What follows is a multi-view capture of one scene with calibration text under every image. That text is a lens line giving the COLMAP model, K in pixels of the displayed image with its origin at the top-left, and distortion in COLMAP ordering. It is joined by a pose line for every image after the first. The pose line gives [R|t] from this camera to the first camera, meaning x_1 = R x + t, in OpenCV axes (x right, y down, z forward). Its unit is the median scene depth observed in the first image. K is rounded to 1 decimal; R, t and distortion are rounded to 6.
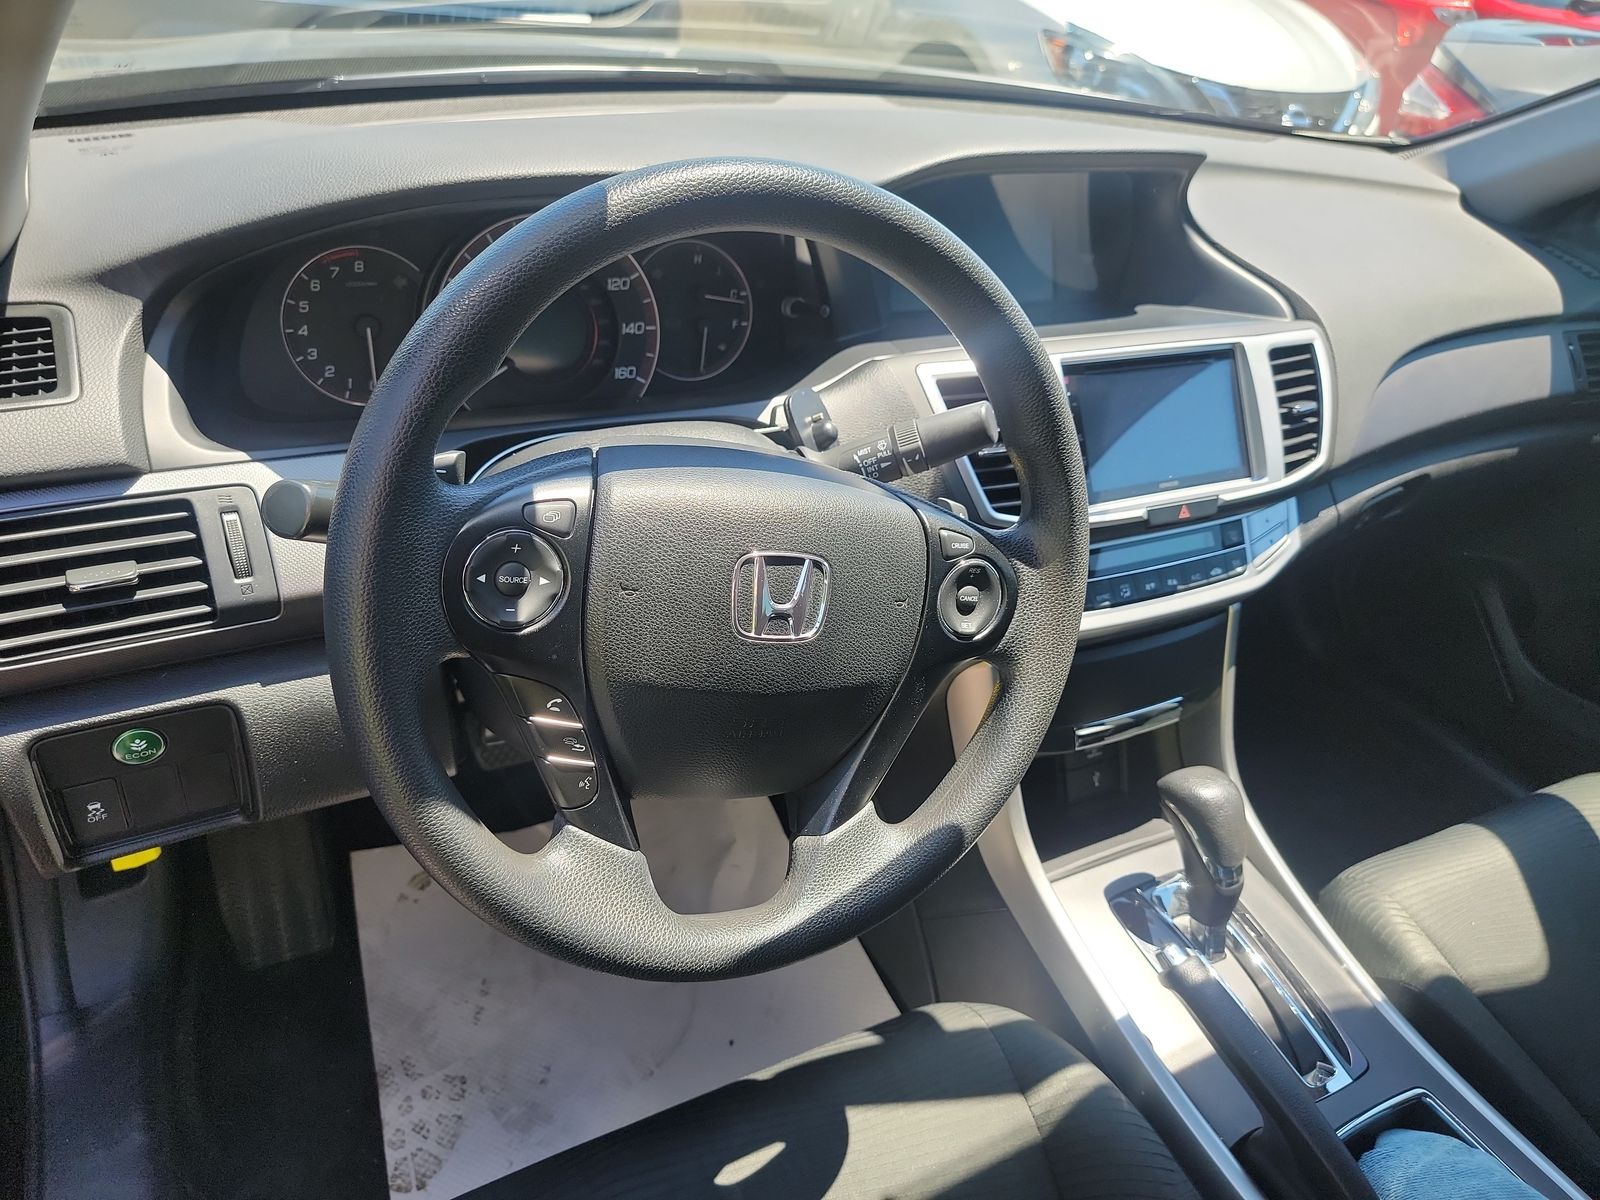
lens RADIAL K [[1134.4, 0, 785.1], [0, 1134.4, 605.6], [0, 0, 1]] dist [0.045410, -0.039094]
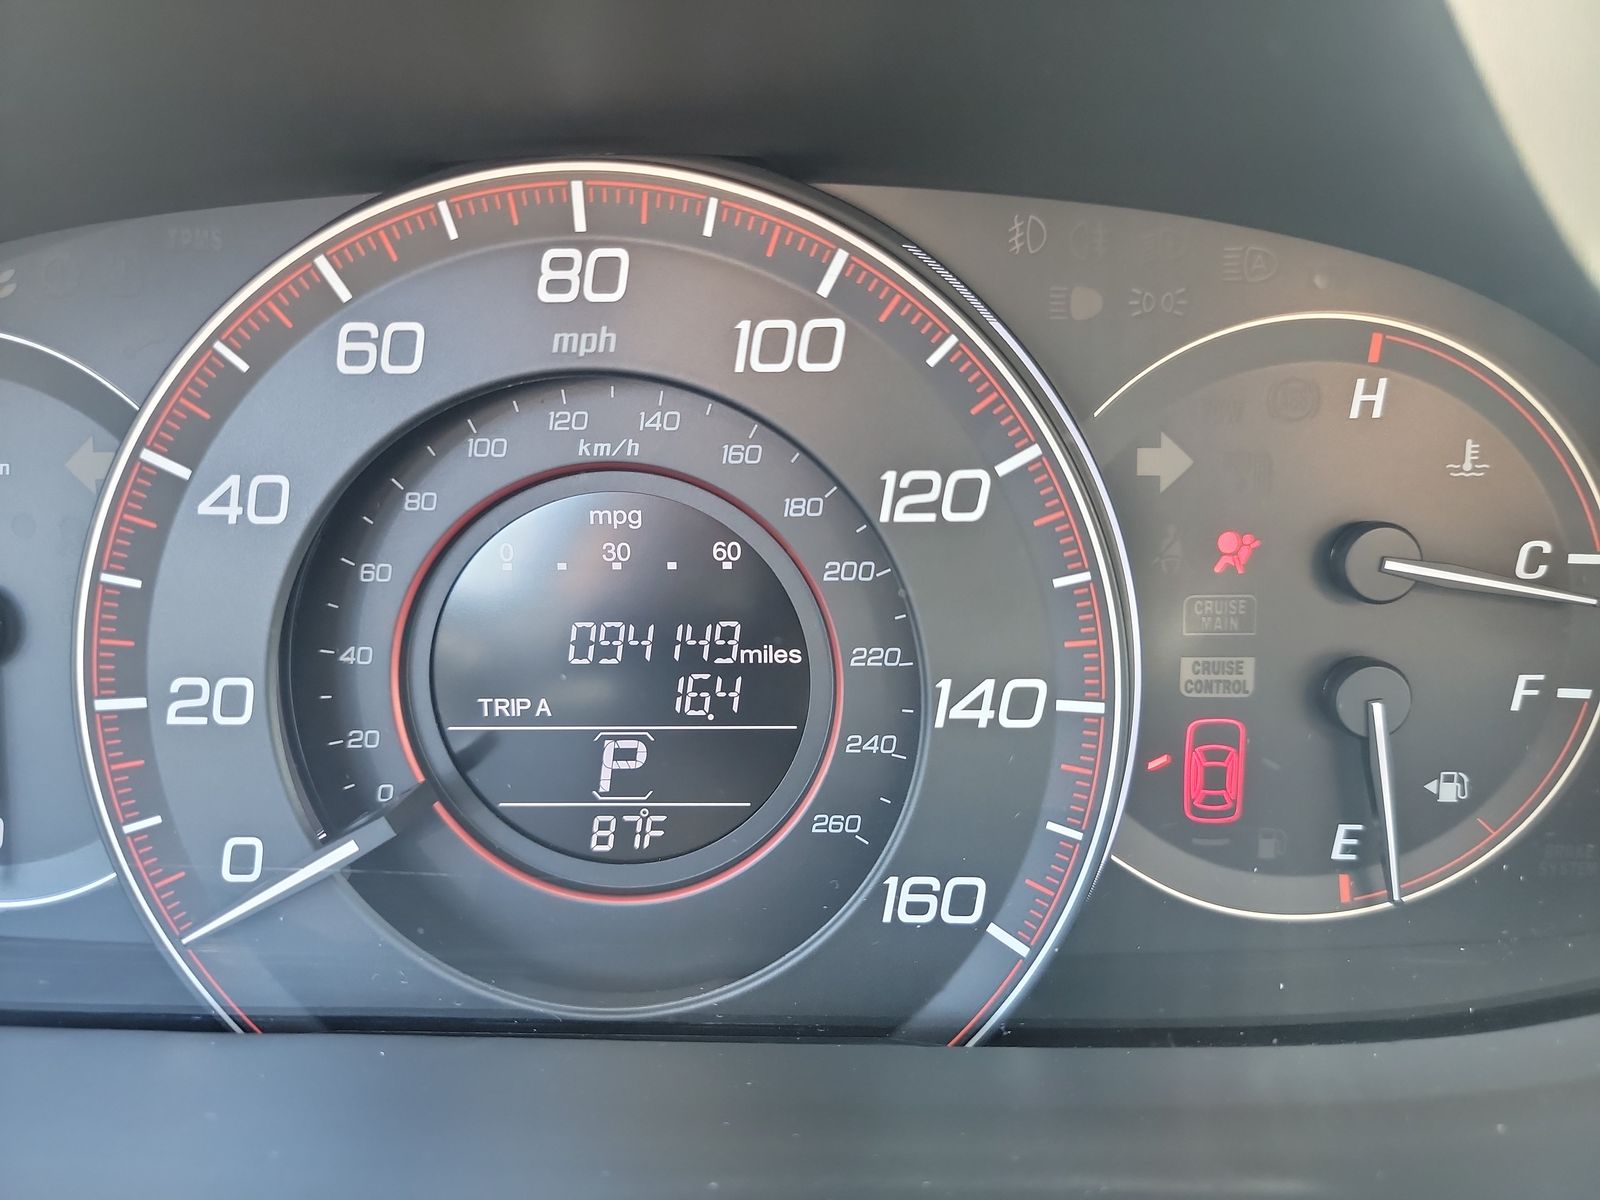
lens RADIAL K [[1104.8, 0, 760.1], [0, 1104.8, 600.4], [0, 0, 1]] dist [0.051981, -0.039403]
pose [[0.861262, 0.079634, -0.501882, -0.078557], [-0.173094, 0.974556, -0.142407, -0.255177], [0.477772, 0.209523, 0.853132, 0.907815]]
